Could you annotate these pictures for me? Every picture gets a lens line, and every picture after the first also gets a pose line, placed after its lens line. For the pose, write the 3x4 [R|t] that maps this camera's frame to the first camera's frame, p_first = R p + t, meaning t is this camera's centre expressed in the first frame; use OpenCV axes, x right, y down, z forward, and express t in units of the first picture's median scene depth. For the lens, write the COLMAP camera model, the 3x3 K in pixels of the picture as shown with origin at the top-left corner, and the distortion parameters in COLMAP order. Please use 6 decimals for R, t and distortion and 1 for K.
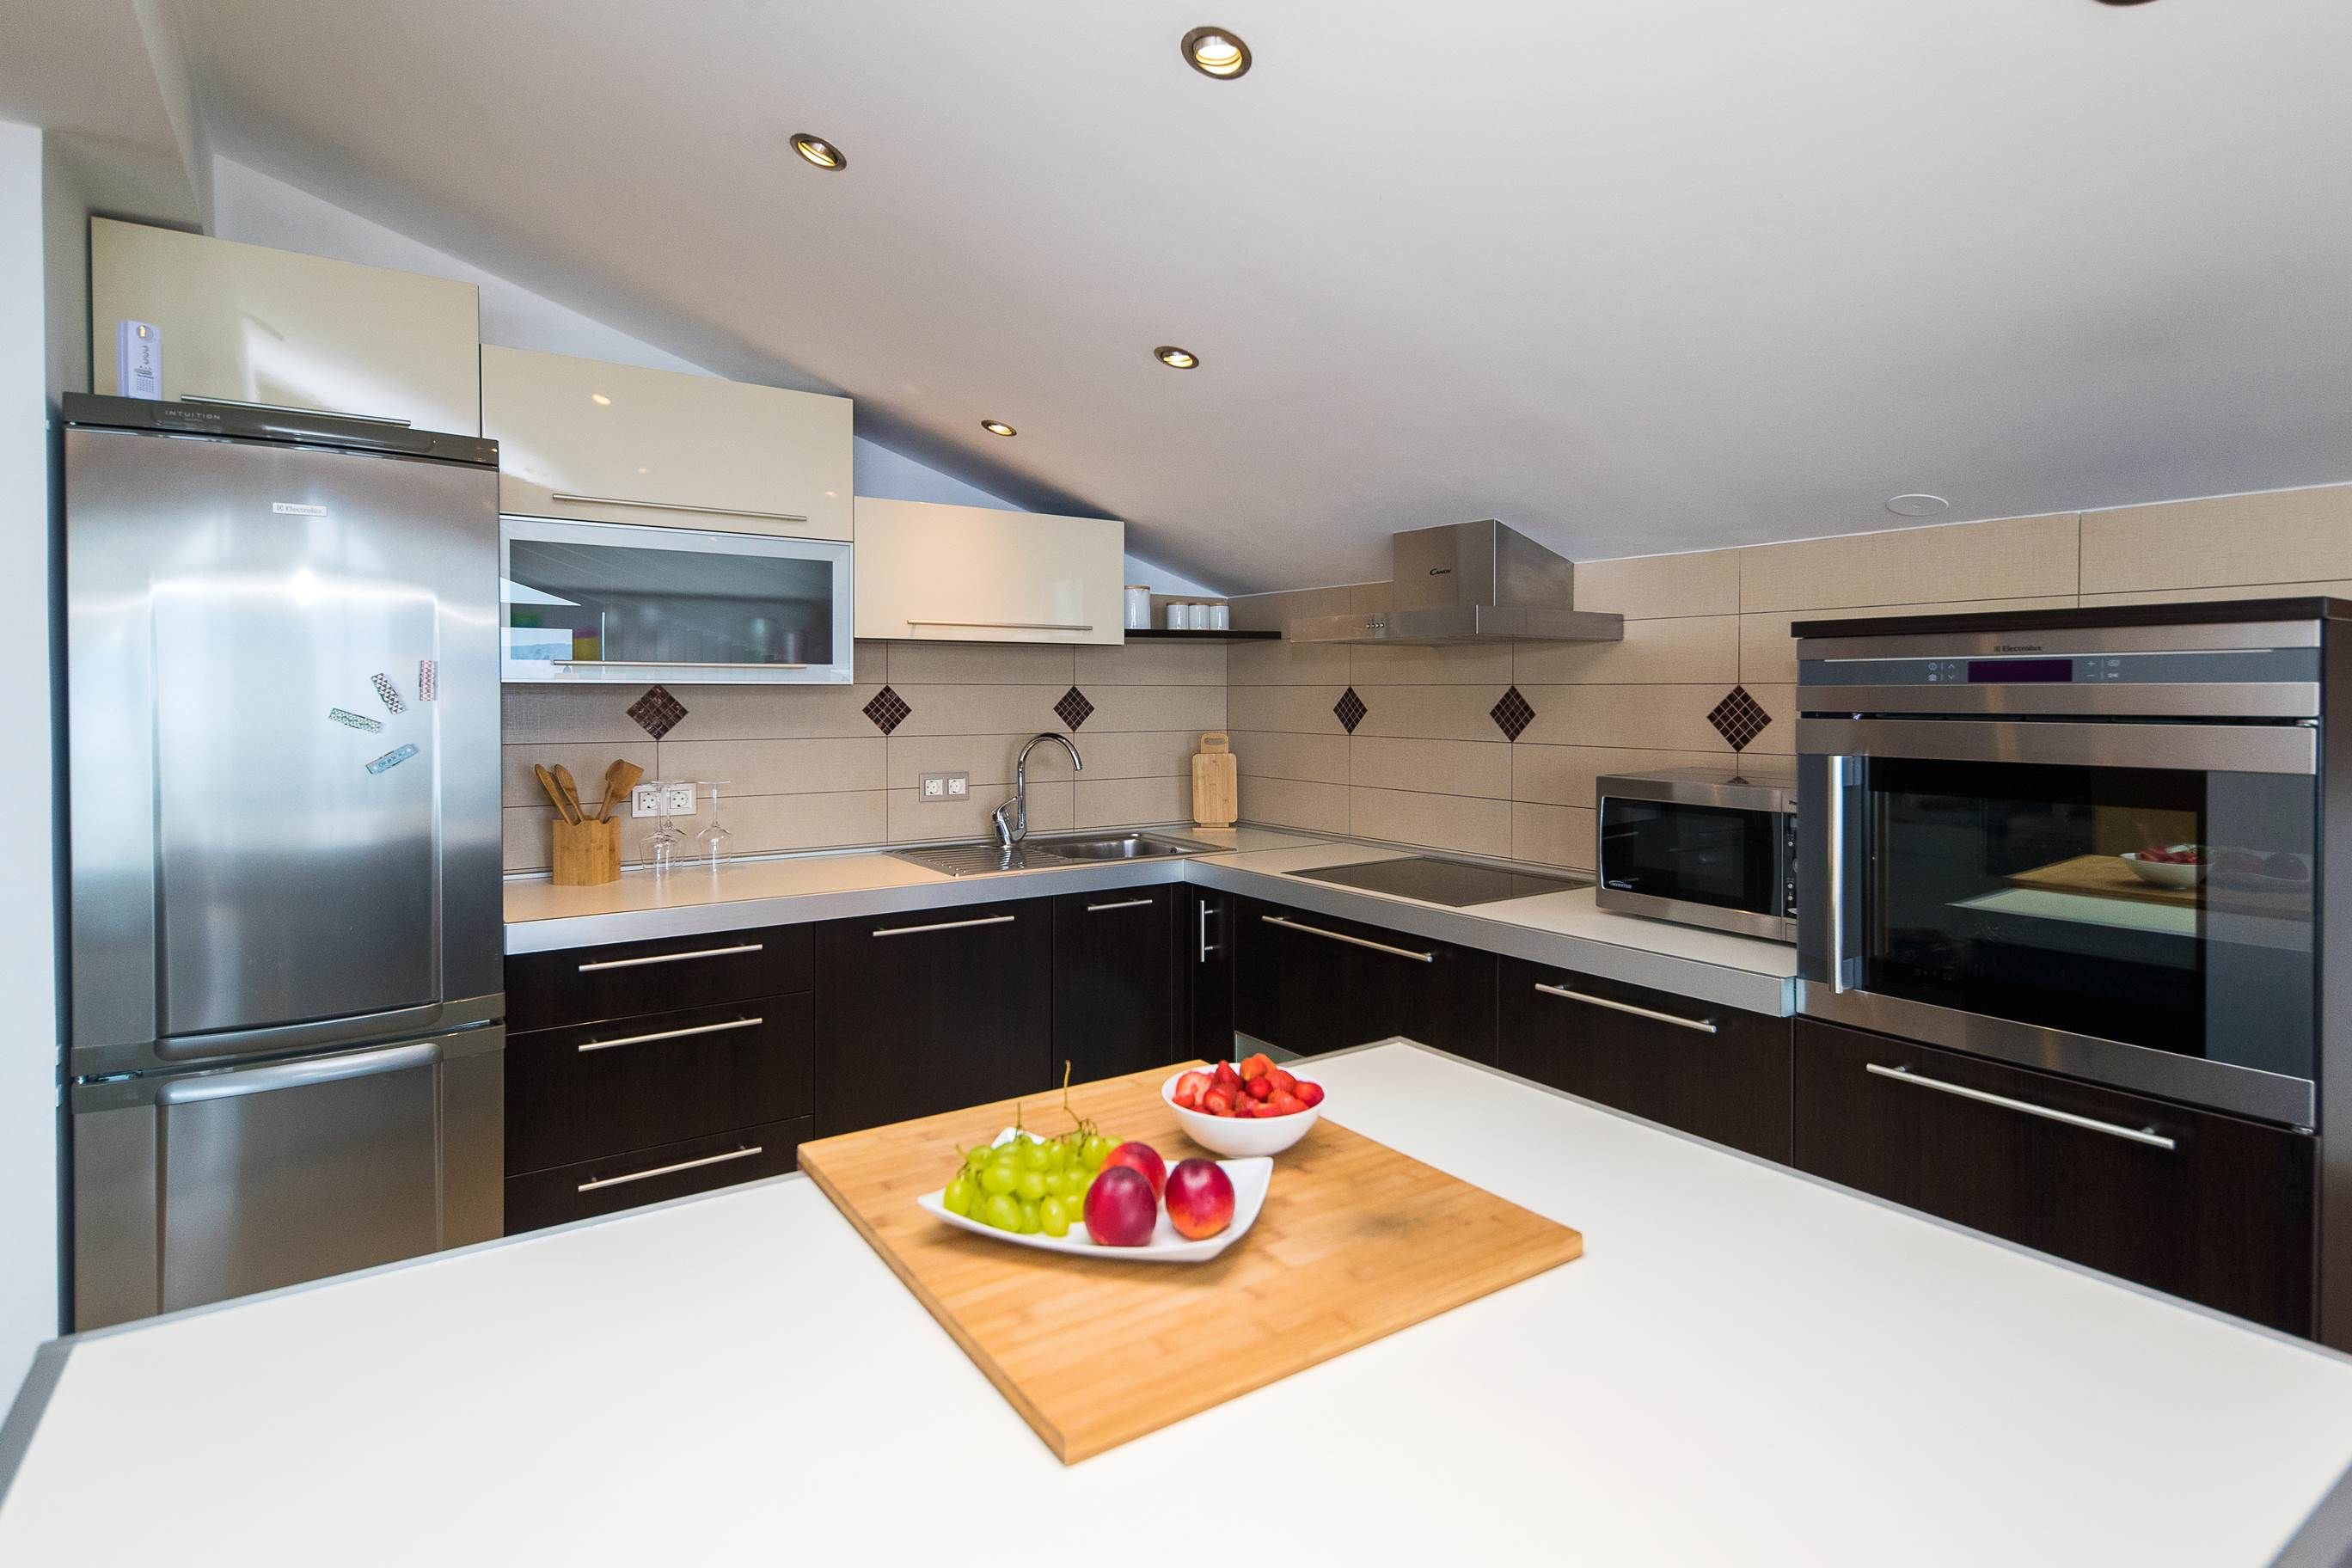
lens RADIAL K [[1171.6, 0, 1179.9], [0, 1171.6, 730.8], [0, 0, 1]] dist [-0.001343, 0.000307]
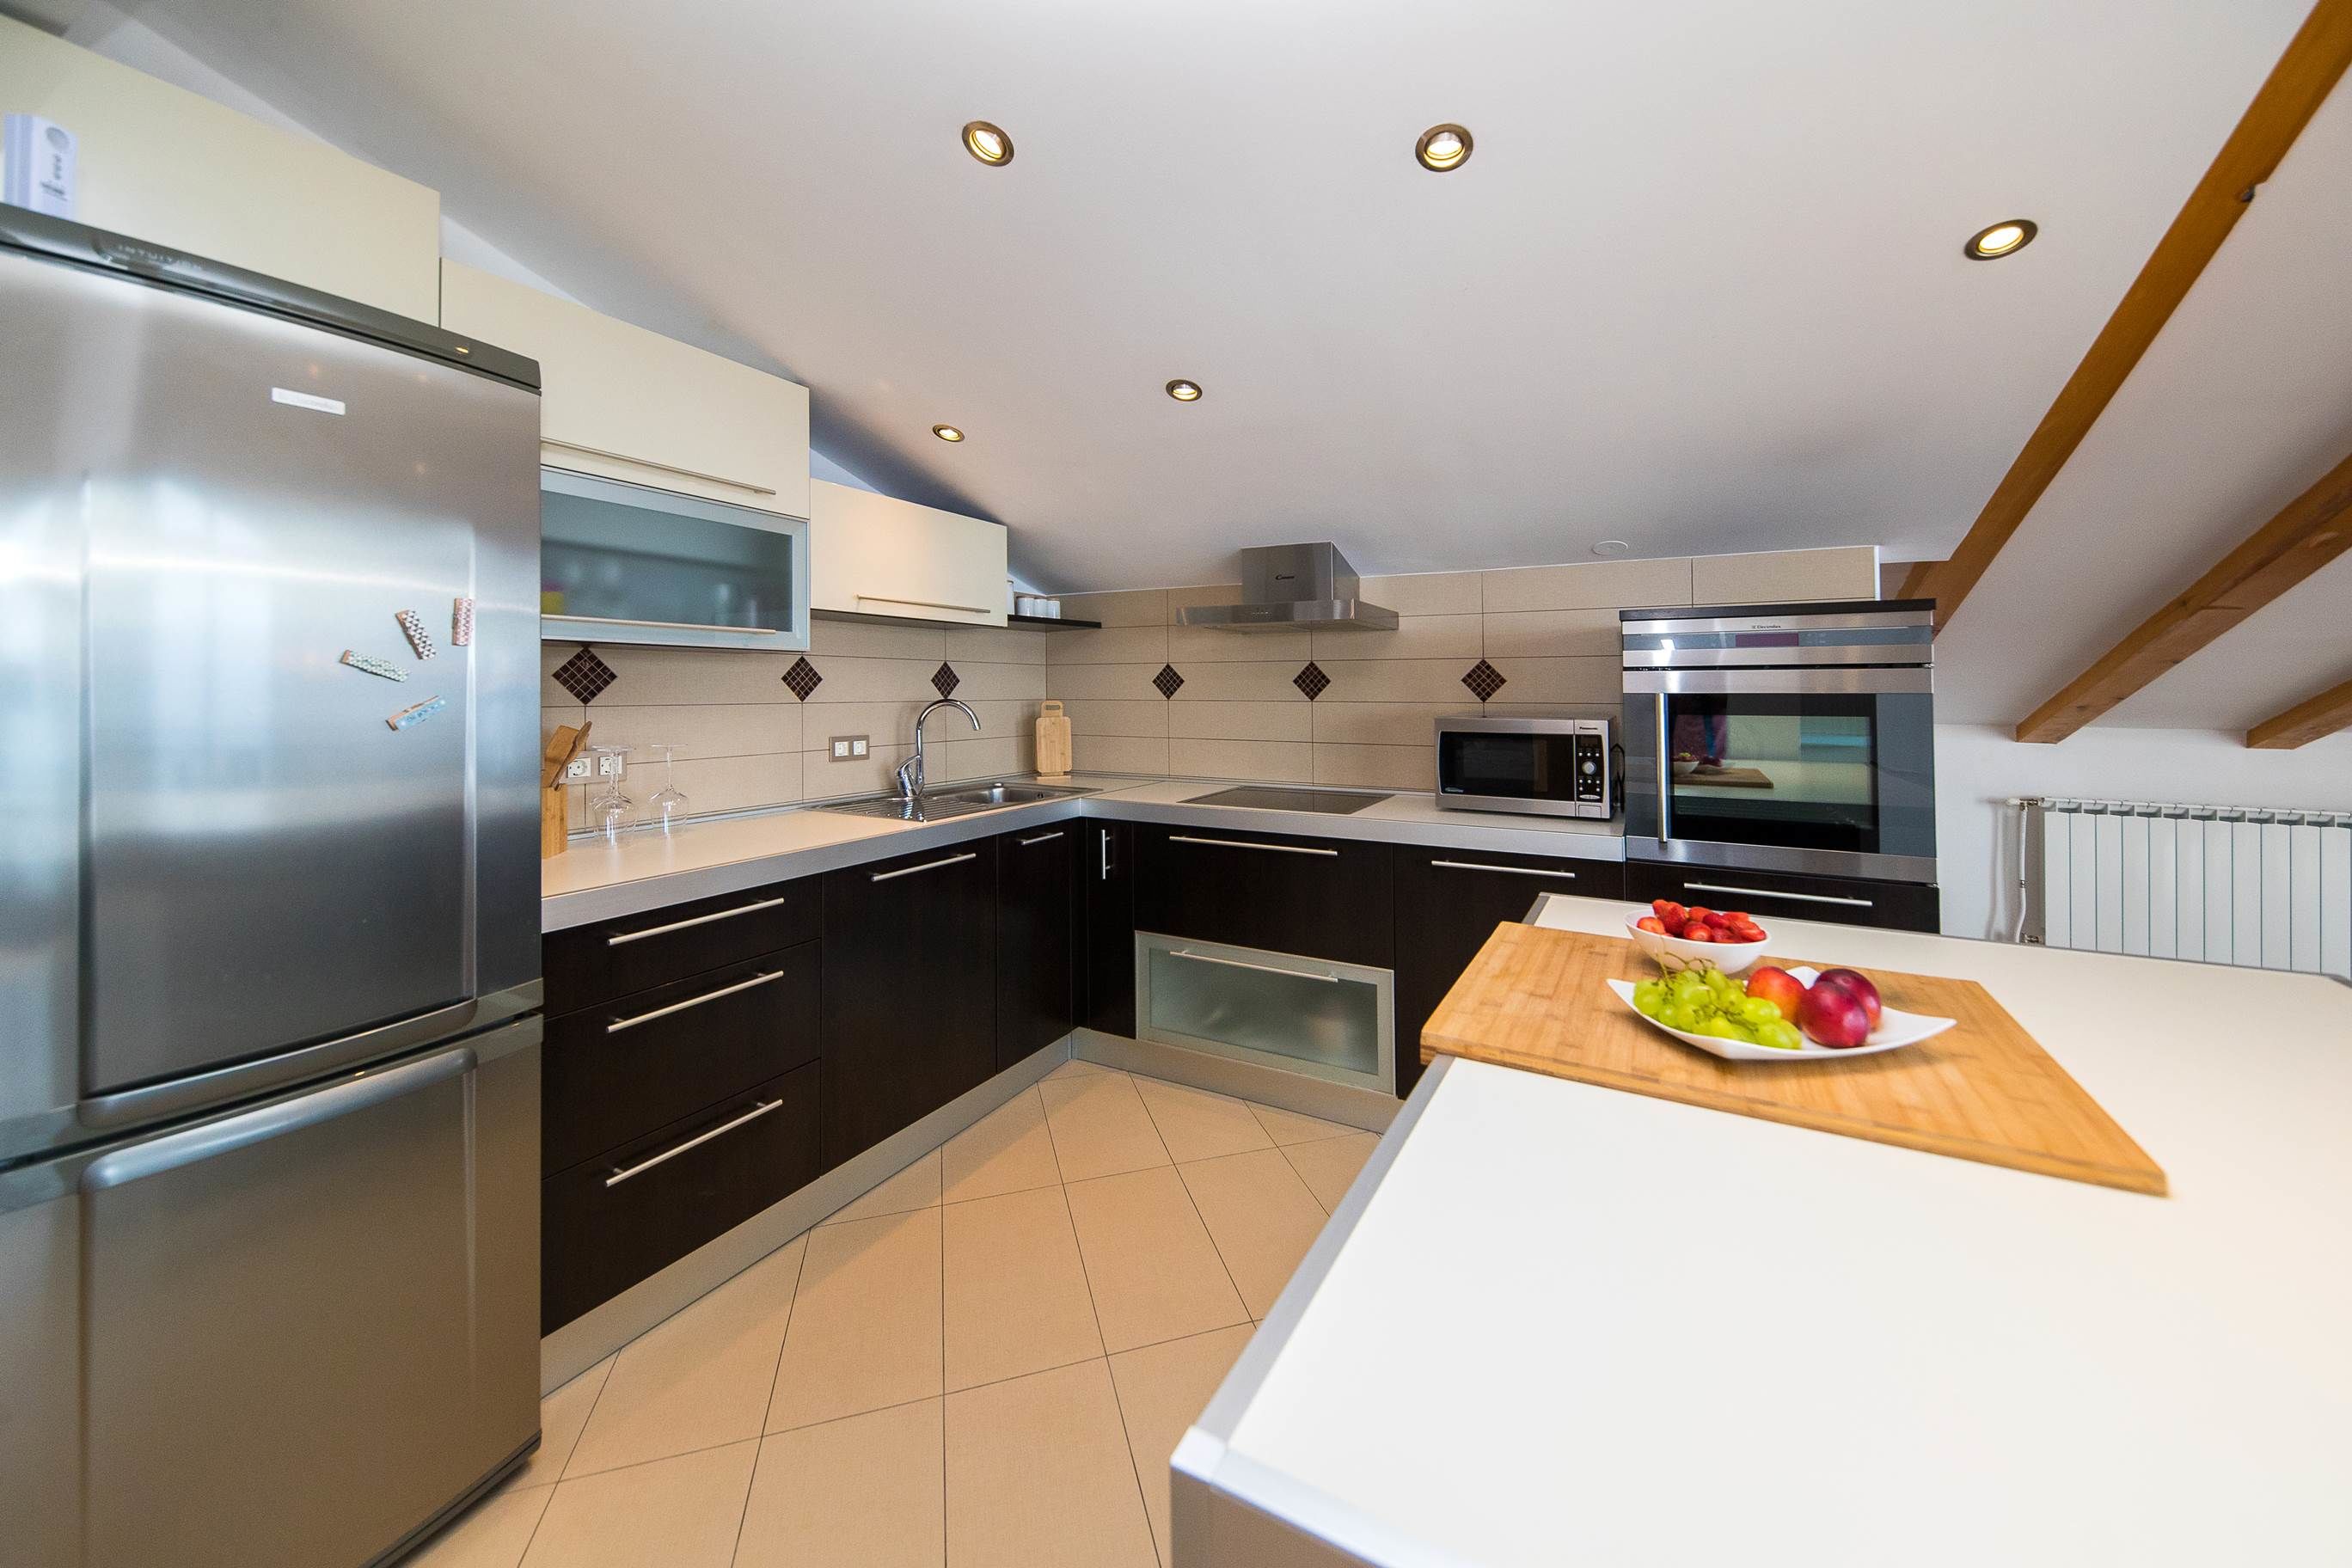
lens RADIAL K [[851.0, 0, 1173.8], [0, 851.0, 695.0], [0, 0, 1]] dist [0.000401, -0.007607]
pose [[0.890535, -0.003237, 0.454903, -0.331866], [0.015957, 0.999582, -0.024126, 0.024383], [-0.454635, 0.028744, 0.890214, 0.154122]]
